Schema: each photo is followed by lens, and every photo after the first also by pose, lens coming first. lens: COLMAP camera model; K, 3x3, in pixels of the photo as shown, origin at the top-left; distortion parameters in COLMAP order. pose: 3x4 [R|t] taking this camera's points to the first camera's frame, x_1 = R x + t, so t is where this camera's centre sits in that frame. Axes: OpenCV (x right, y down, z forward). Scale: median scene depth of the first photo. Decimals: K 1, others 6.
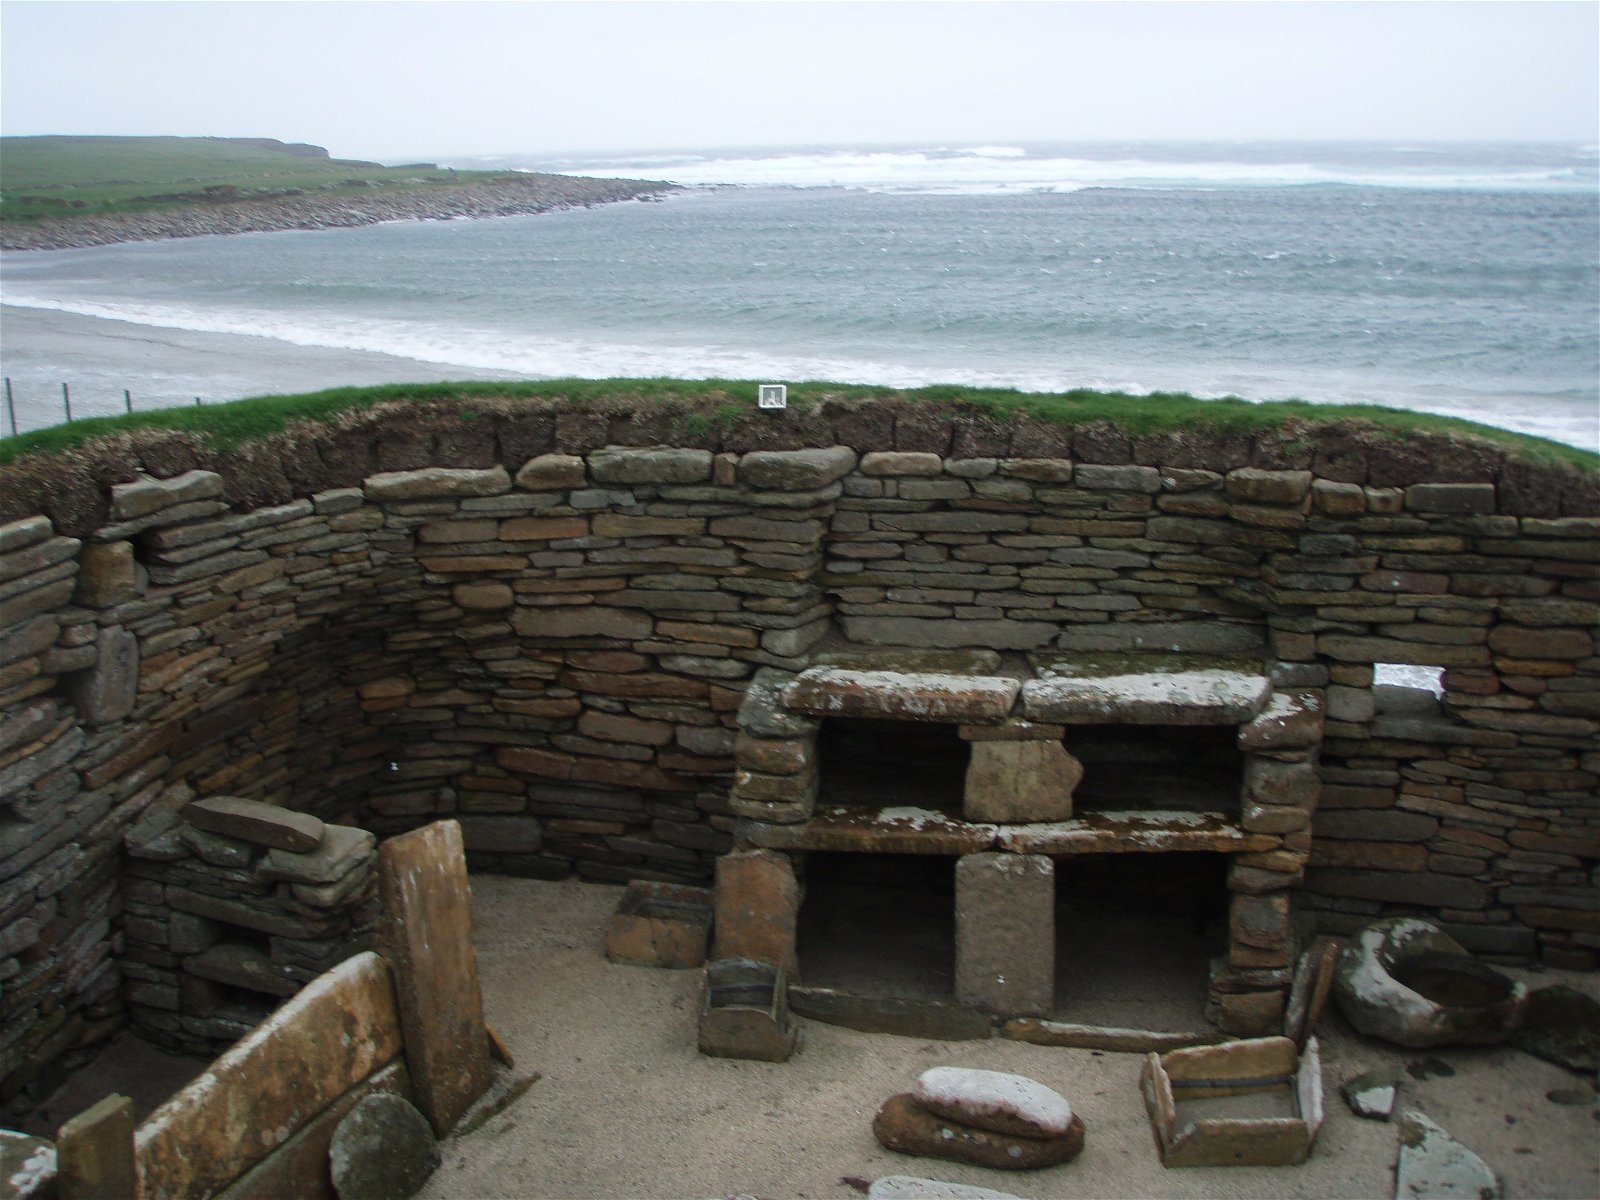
lens RADIAL K [[1814.4, 0, 800.0], [0, 1814.4, 600.0], [0, 0, 1]] dist [-0.230734, 0.312598]
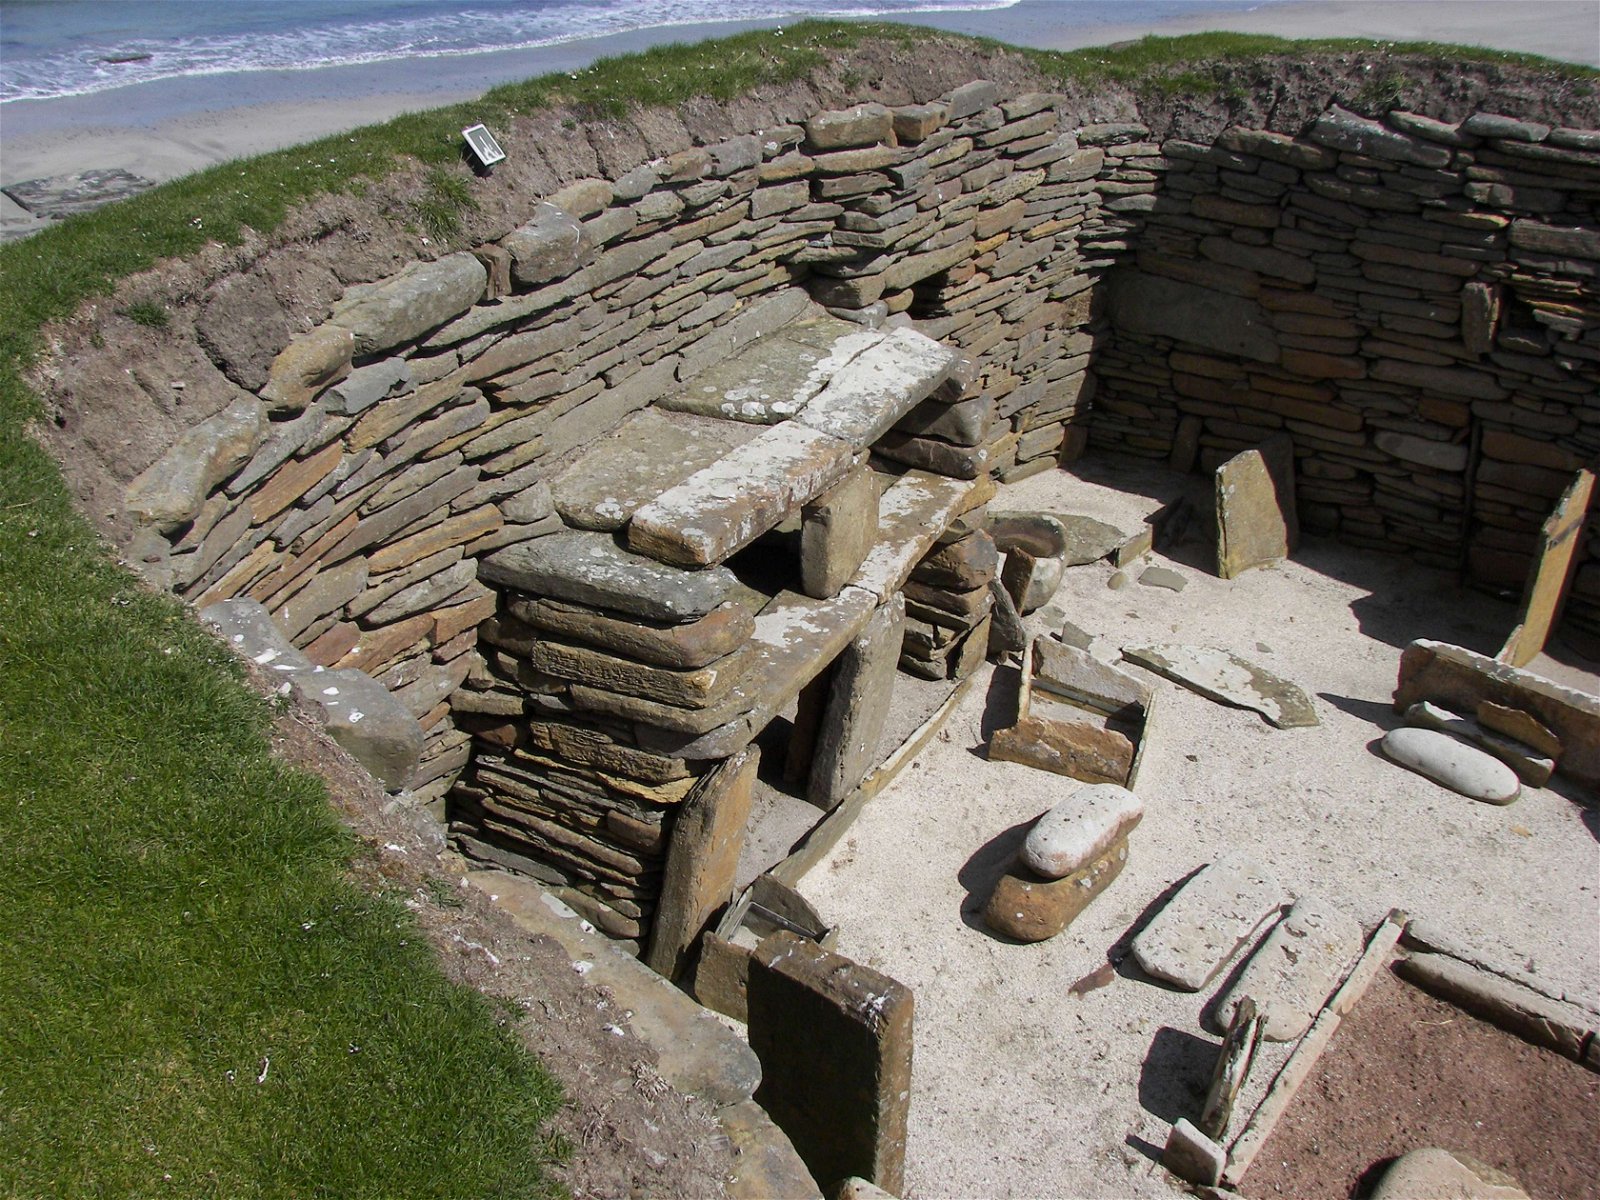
lens RADIAL K [[1729.0, 0, 796.4], [0, 1729.0, 638.0], [0, 0, 1]] dist [-0.210534, 0.289762]
pose [[0.296631, -0.443504, 0.845763, -0.557009], [0.206457, 0.894461, 0.396630, -0.168587], [-0.932408, 0.056961, 0.356889, 0.685662]]
